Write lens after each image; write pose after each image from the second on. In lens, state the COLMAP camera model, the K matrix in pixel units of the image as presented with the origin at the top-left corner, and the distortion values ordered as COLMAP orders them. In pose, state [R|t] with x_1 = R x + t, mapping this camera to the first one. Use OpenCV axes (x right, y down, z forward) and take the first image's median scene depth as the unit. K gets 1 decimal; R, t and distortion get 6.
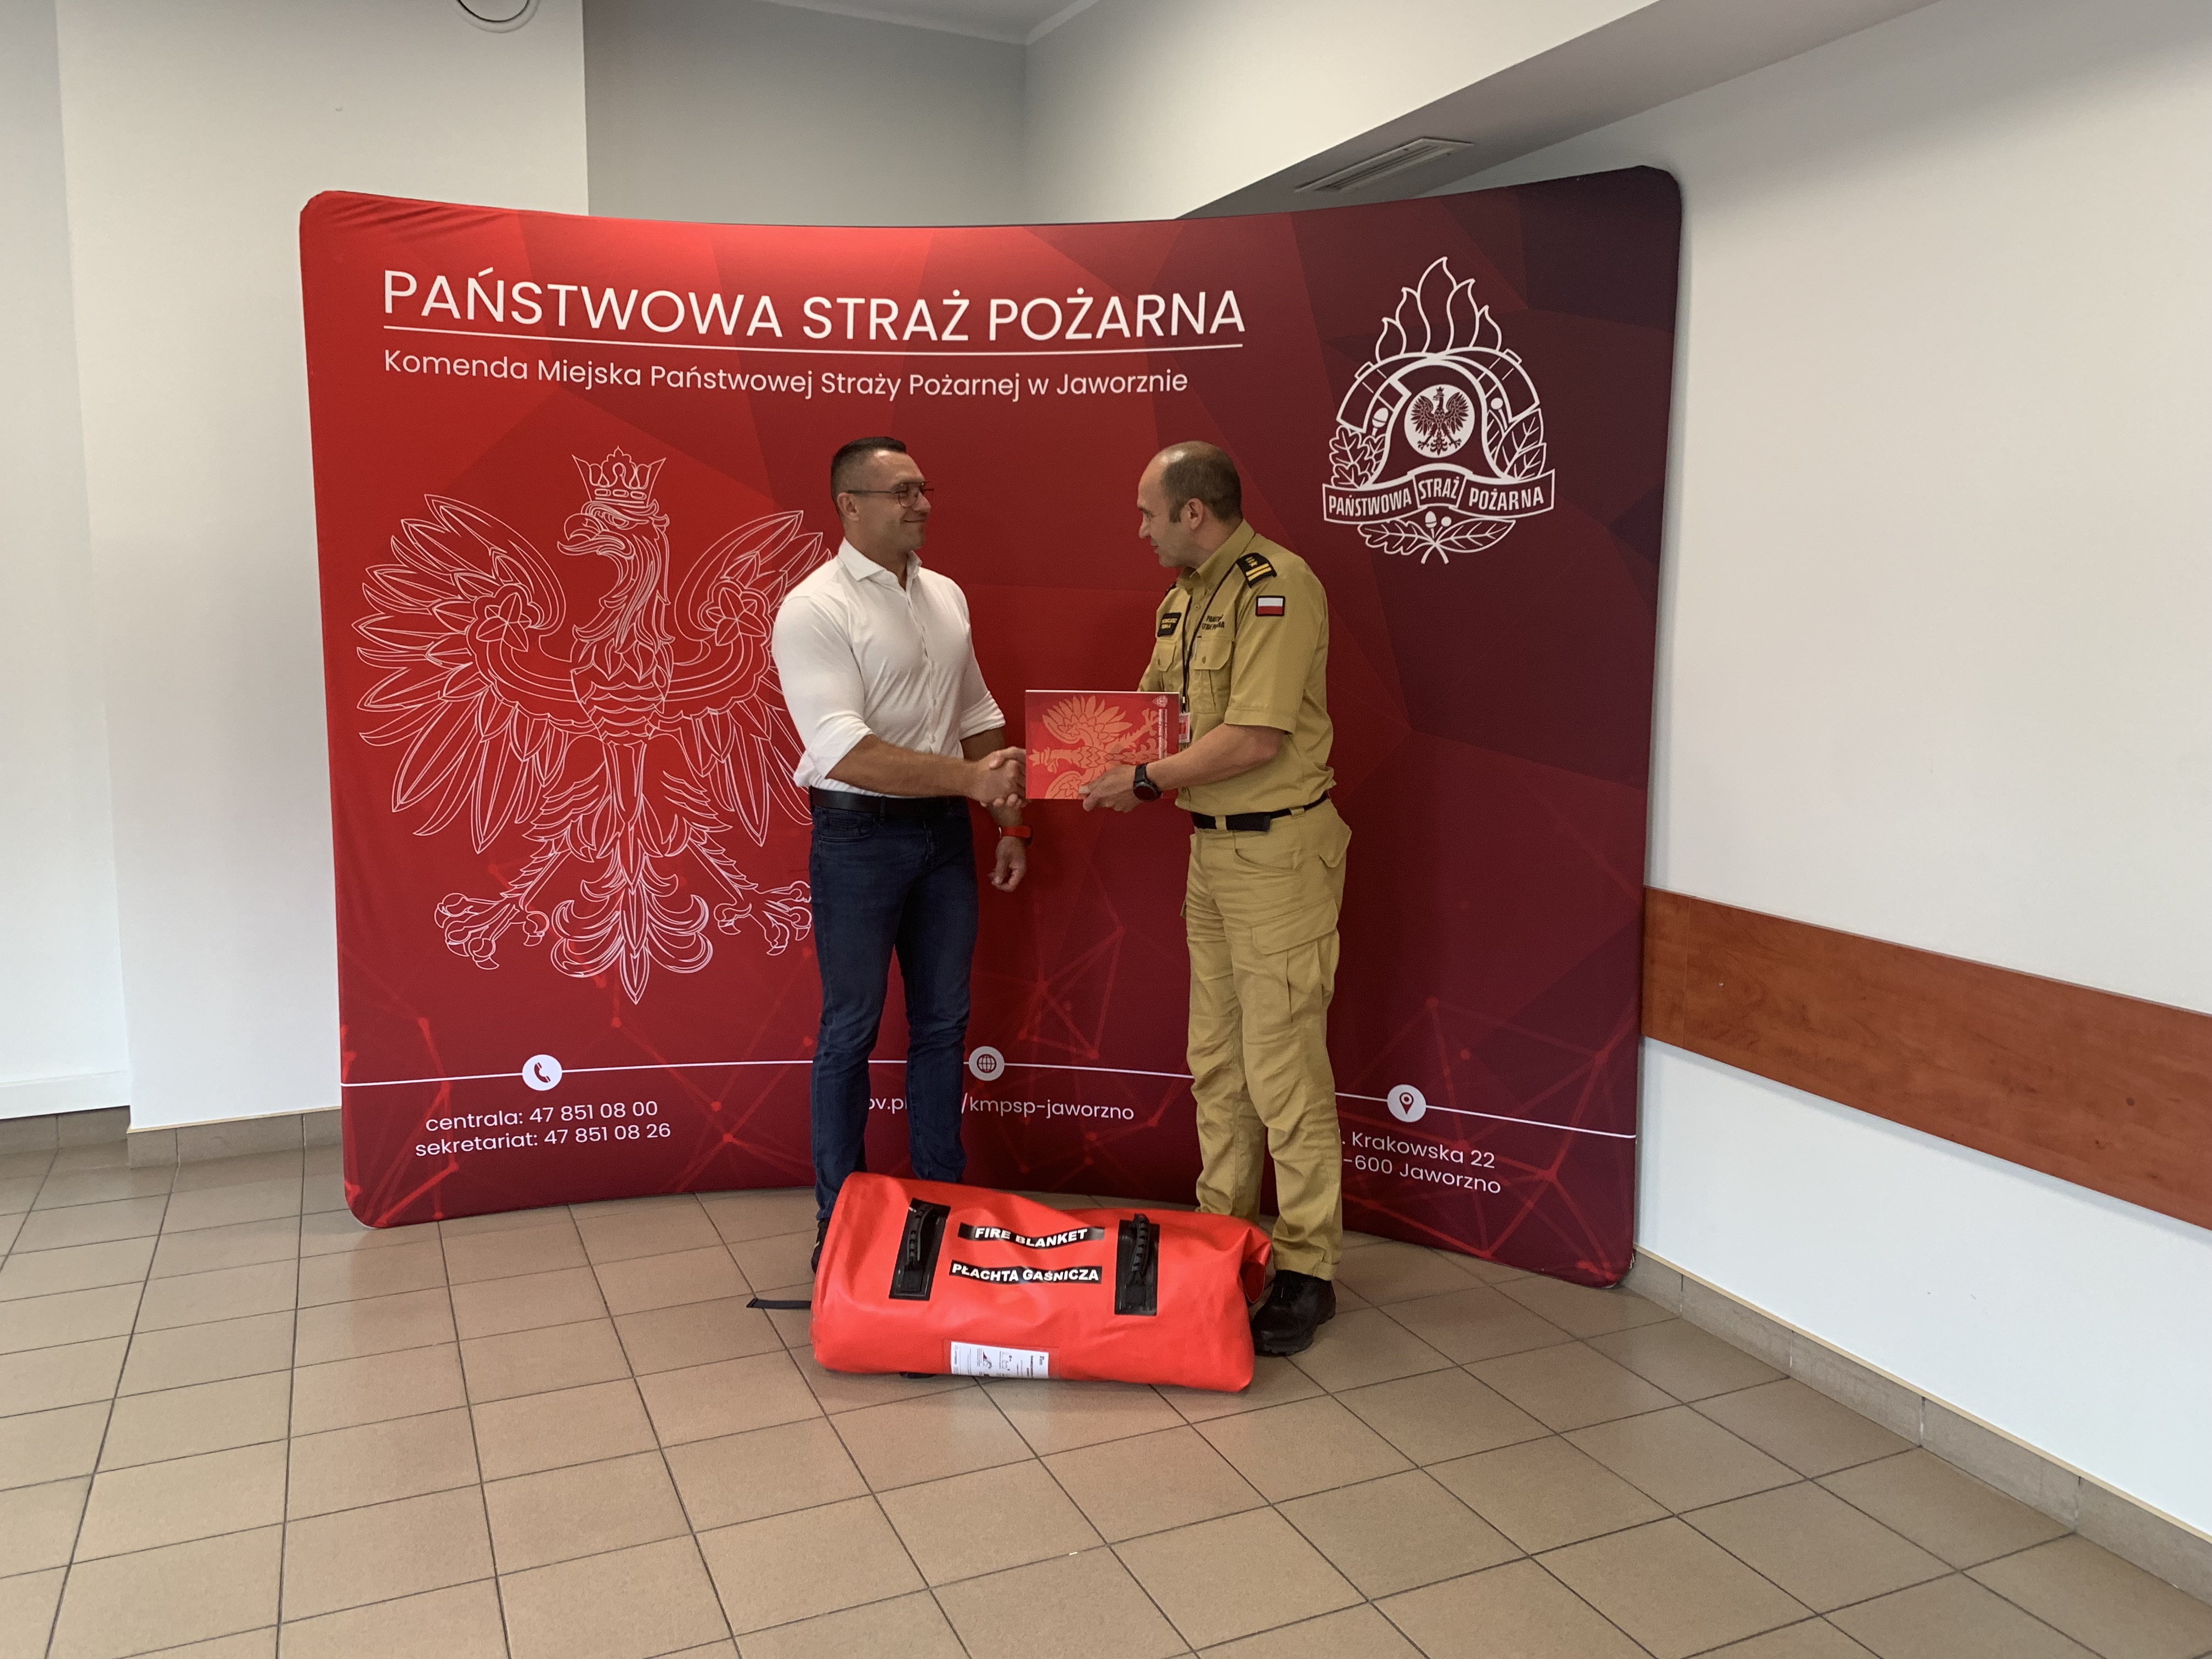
lens RADIAL K [[1673.7, 0, 1097.8], [0, 1673.7, 864.8], [0, 0, 1]] dist [0.086774, -0.230920]
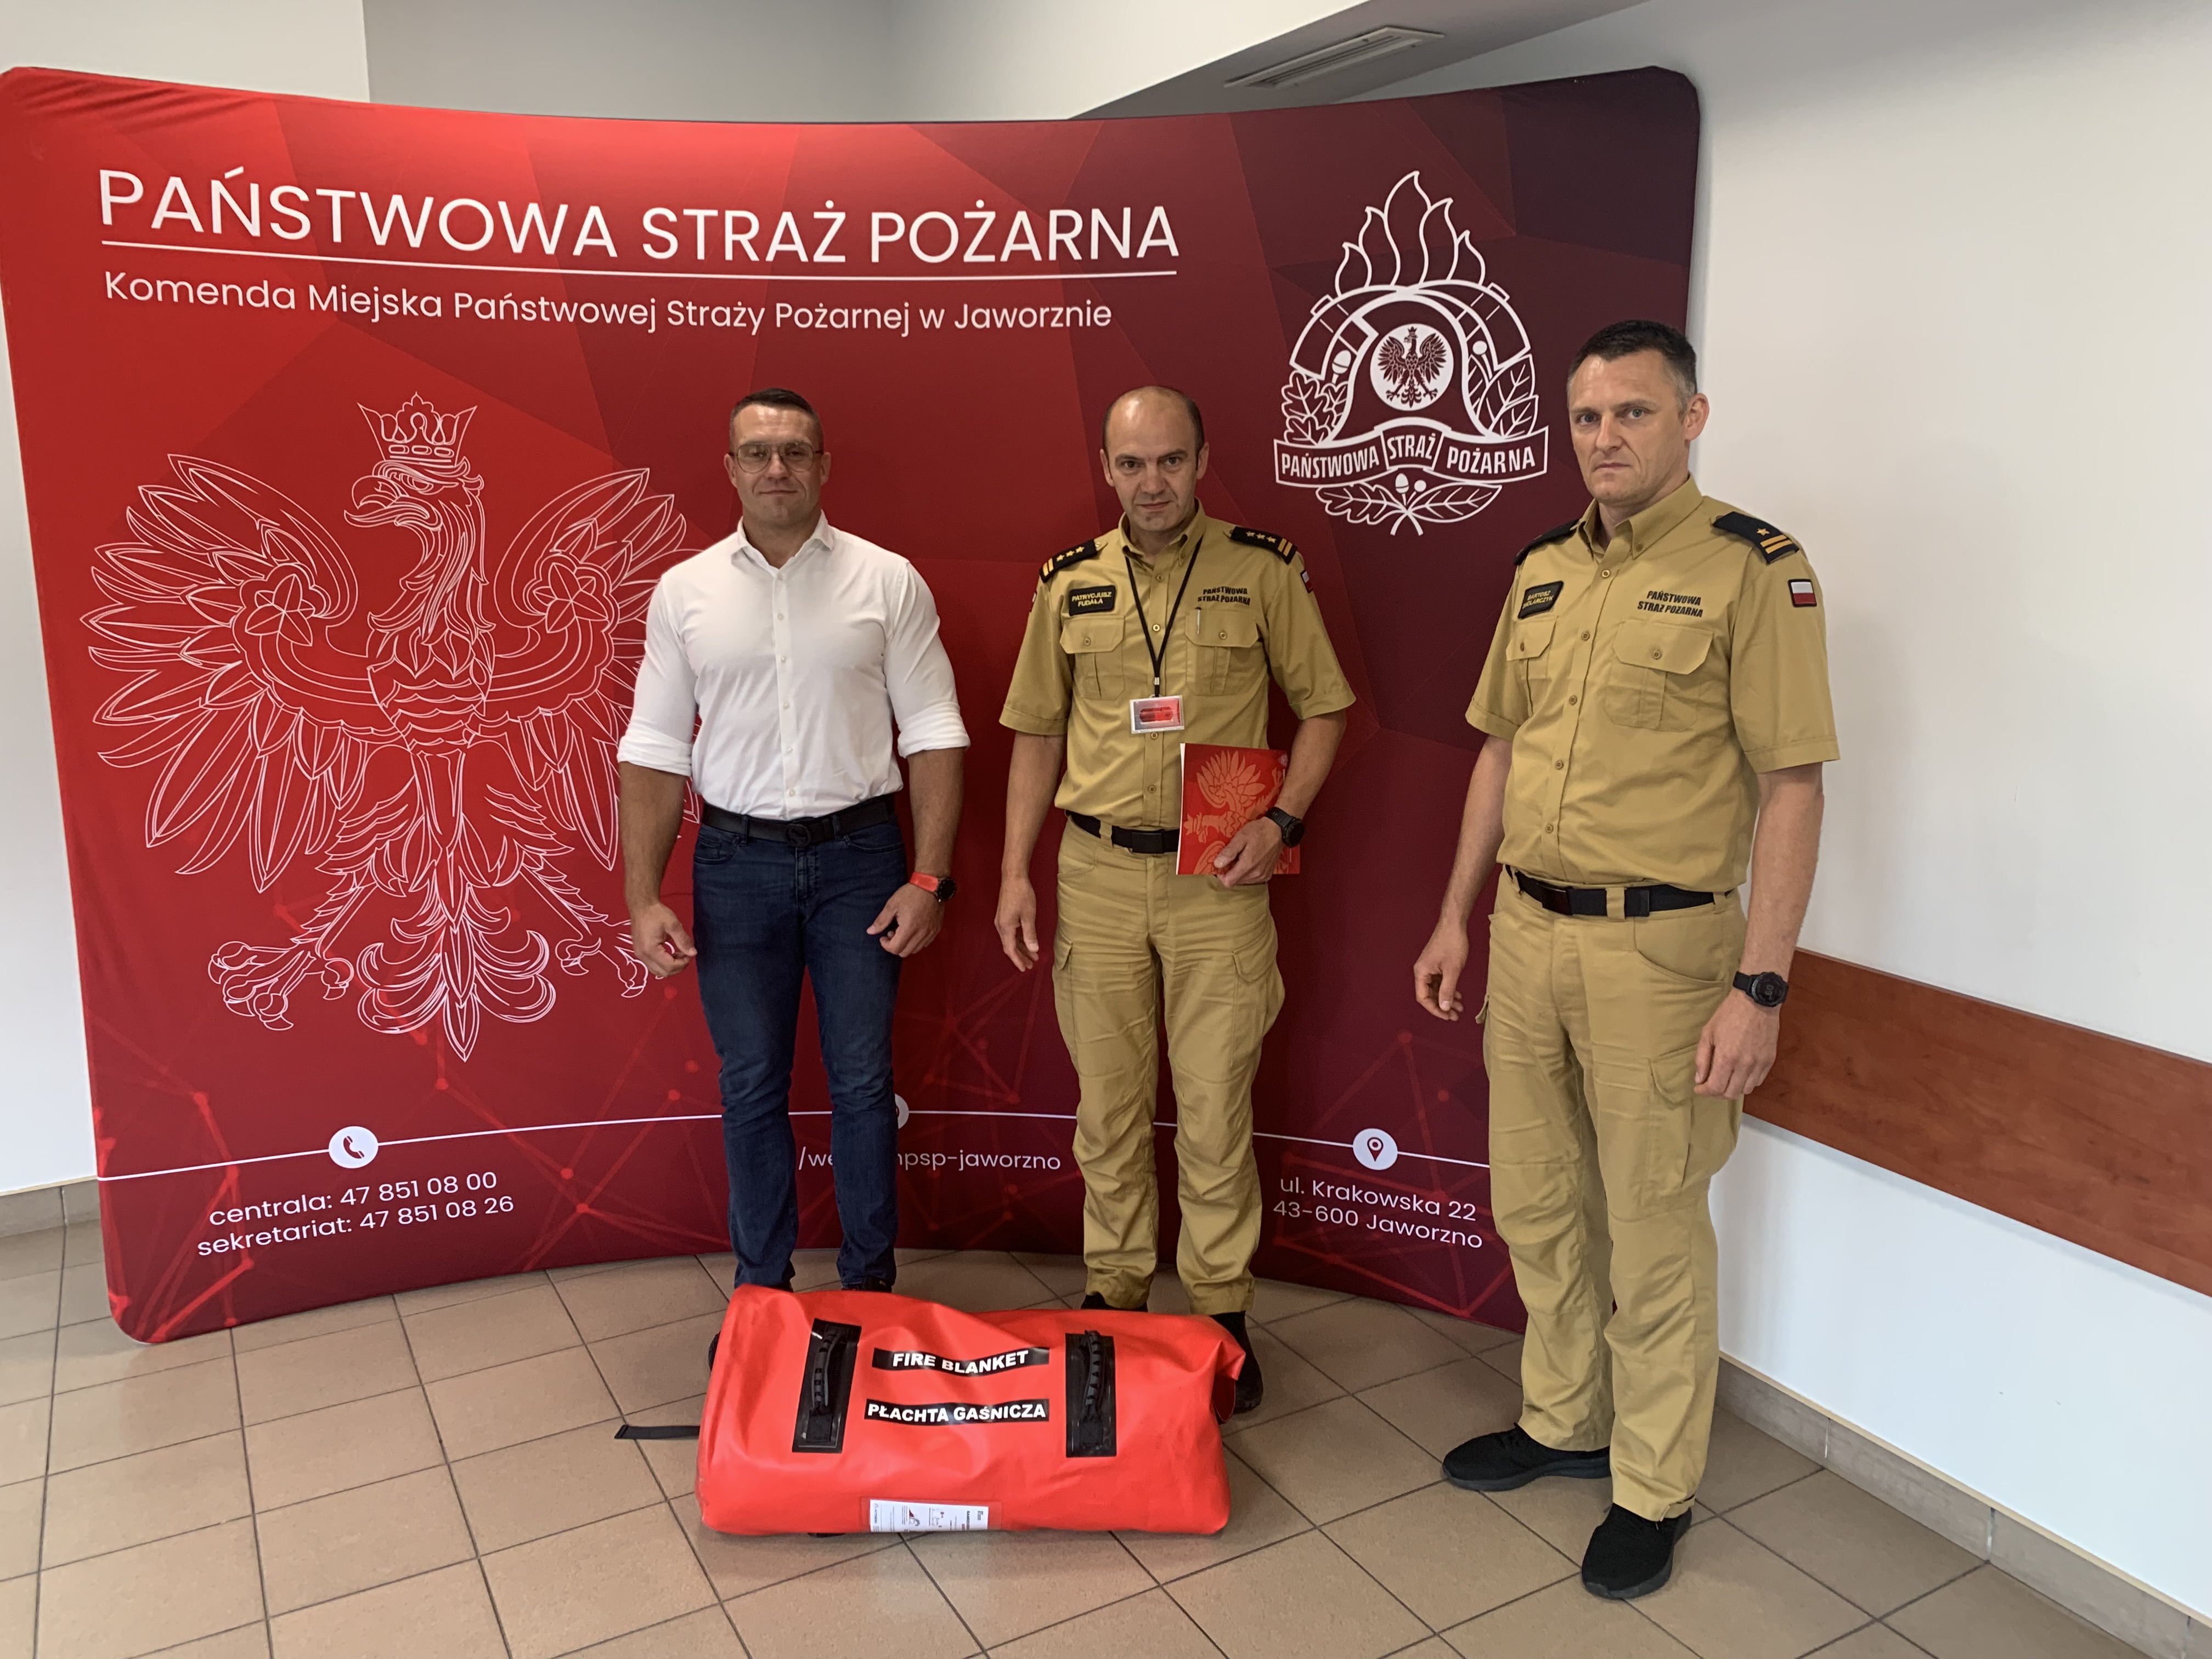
lens RADIAL K [[1672.3, 0, 1106.0], [0, 1672.3, 829.5], [0, 0, 1]] dist [0.000223, 0.010026]
pose [[0.995250, -0.024629, 0.094183, -0.033926], [0.019887, 0.998503, 0.050959, -0.071615], [-0.095297, -0.048844, 0.994250, 0.153738]]
